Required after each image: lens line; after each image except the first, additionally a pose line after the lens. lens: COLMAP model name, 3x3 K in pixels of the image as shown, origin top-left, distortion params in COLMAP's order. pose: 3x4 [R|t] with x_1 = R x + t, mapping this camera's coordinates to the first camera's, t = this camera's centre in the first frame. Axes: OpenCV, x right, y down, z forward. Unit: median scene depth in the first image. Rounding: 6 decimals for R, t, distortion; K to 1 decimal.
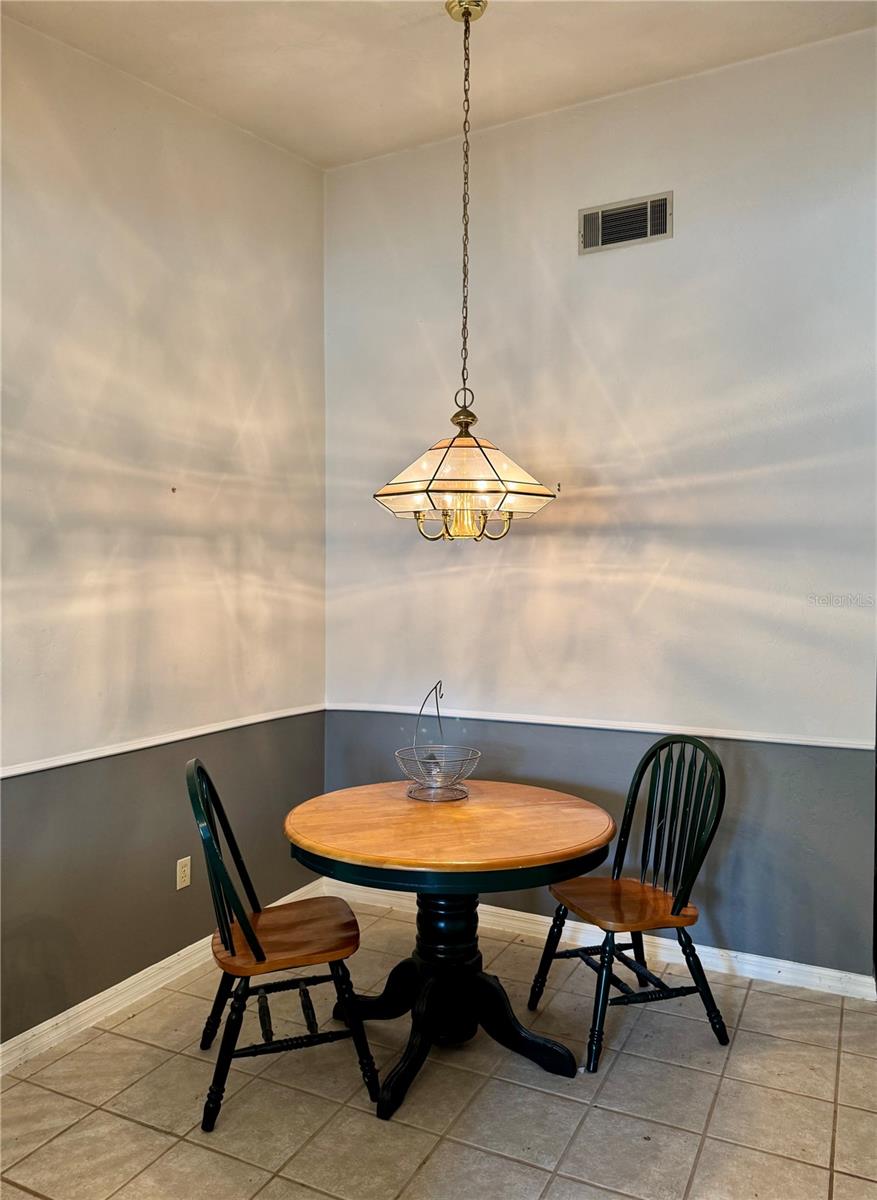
lens RADIAL K [[843.6, 0, 444.1], [0, 843.6, 604.0], [0, 0, 1]] dist [0.000957, 0.001712]
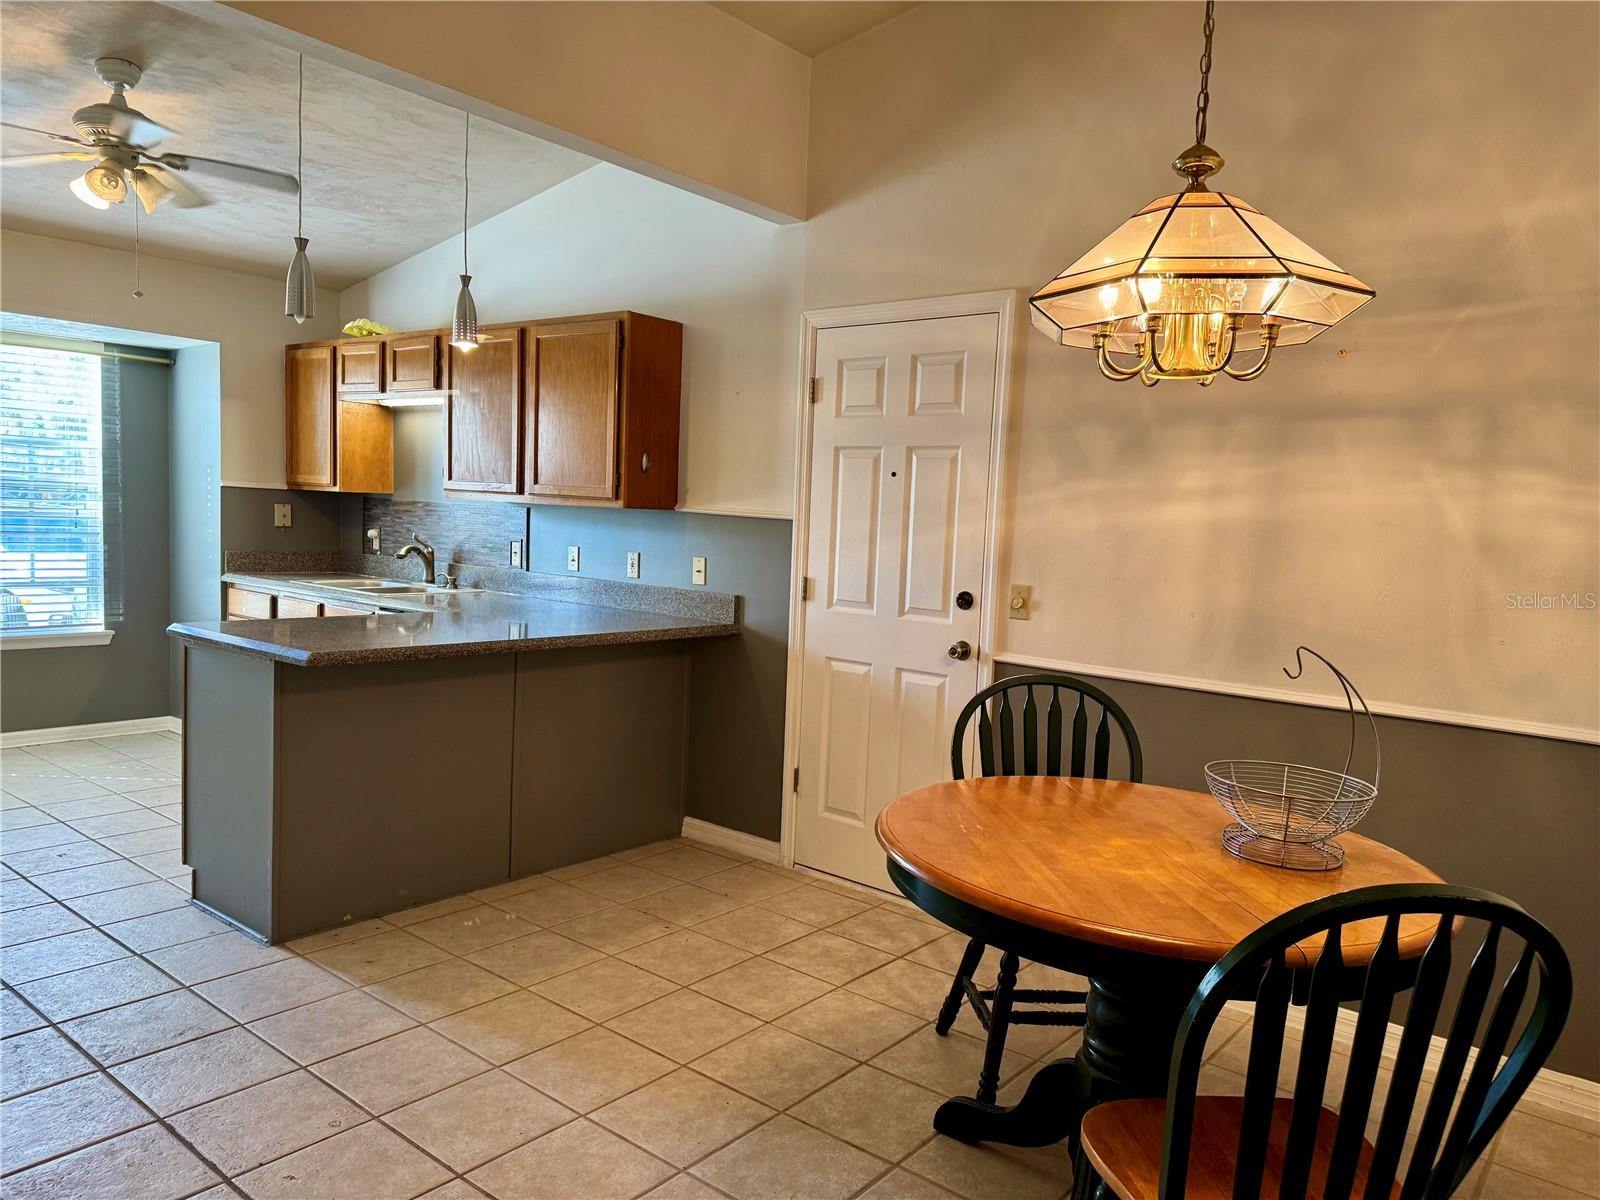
lens RADIAL K [[1118.2, 0, 813.7], [0, 1118.2, 603.6], [0, 0, 1]] dist [0.080749, -0.104255]
pose [[-0.217156, 0.053547, -0.974667, 0.701540], [-0.070315, 0.995042, 0.070332, 0.037317], [0.973601, 0.083807, -0.212315, 0.775810]]
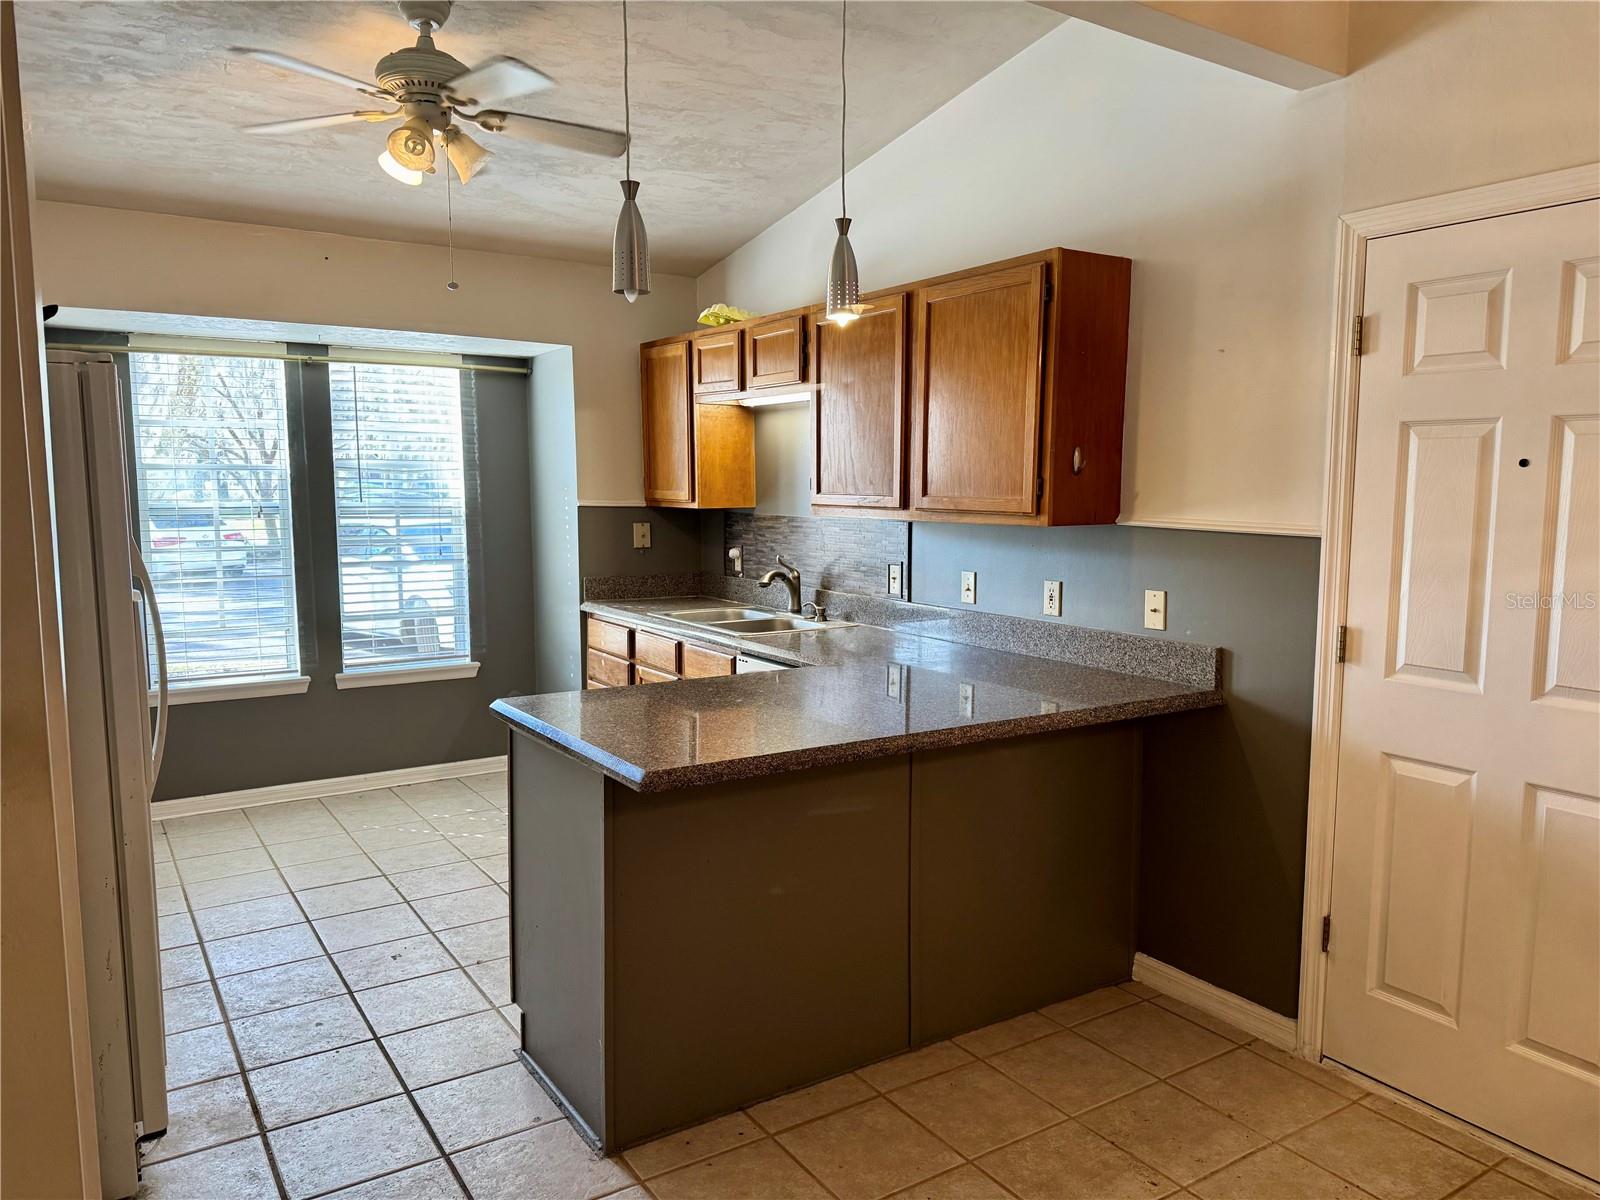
lens RADIAL K [[1118.2, 0, 813.9], [0, 1118.2, 604.0], [0, 0, 1]] dist [0.080749, -0.104255]
pose [[-0.501363, 0.073047, -0.862148, 0.376616], [-0.033007, 0.994090, 0.103420, 0.006973], [0.864608, 0.080308, -0.495988, 0.568837]]
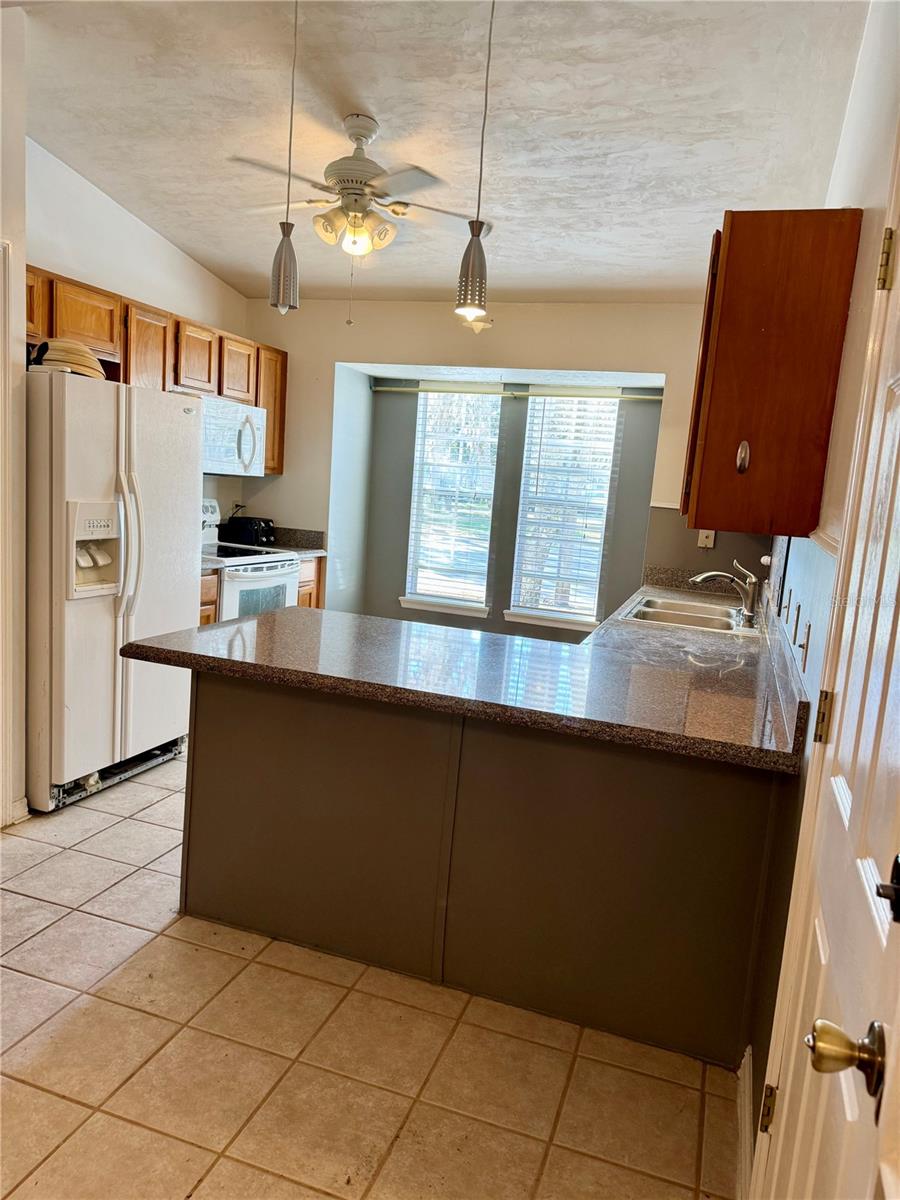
lens RADIAL K [[838.7, 0, 454.0], [0, 838.7, 603.5], [0, 0, 1]] dist [0.080749, -0.104255]
pose [[-0.985669, -0.074399, -0.151401, -0.287240], [-0.099687, 0.980910, 0.166967, -0.000218], [0.136089, 0.179667, -0.974269, 0.882076]]
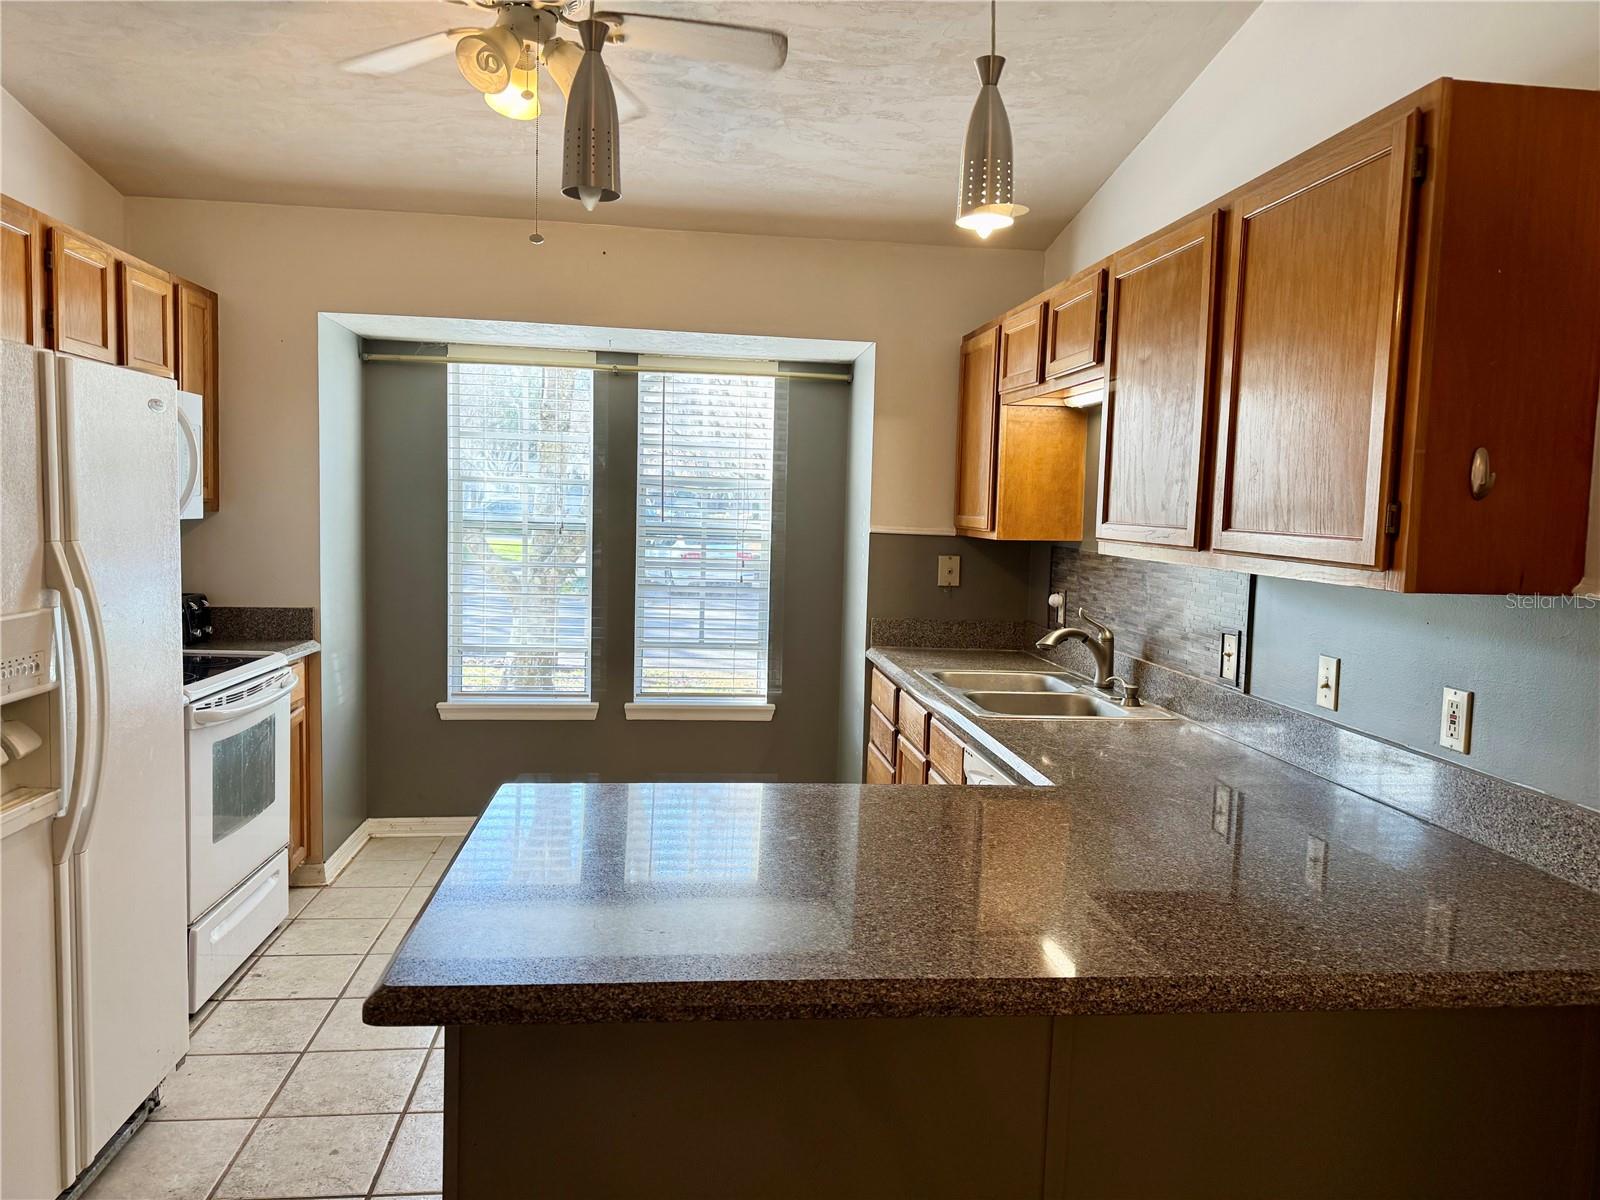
lens RADIAL K [[1118.2, 0, 800.6], [0, 1118.2, 590.4], [0, 0, 1]] dist [0.080749, -0.104255]
pose [[-0.837265, -0.001898, -0.546795, -0.040870], [-0.058574, 0.994551, 0.086238, 0.003639], [0.543651, 0.104232, -0.832814, 0.543860]]
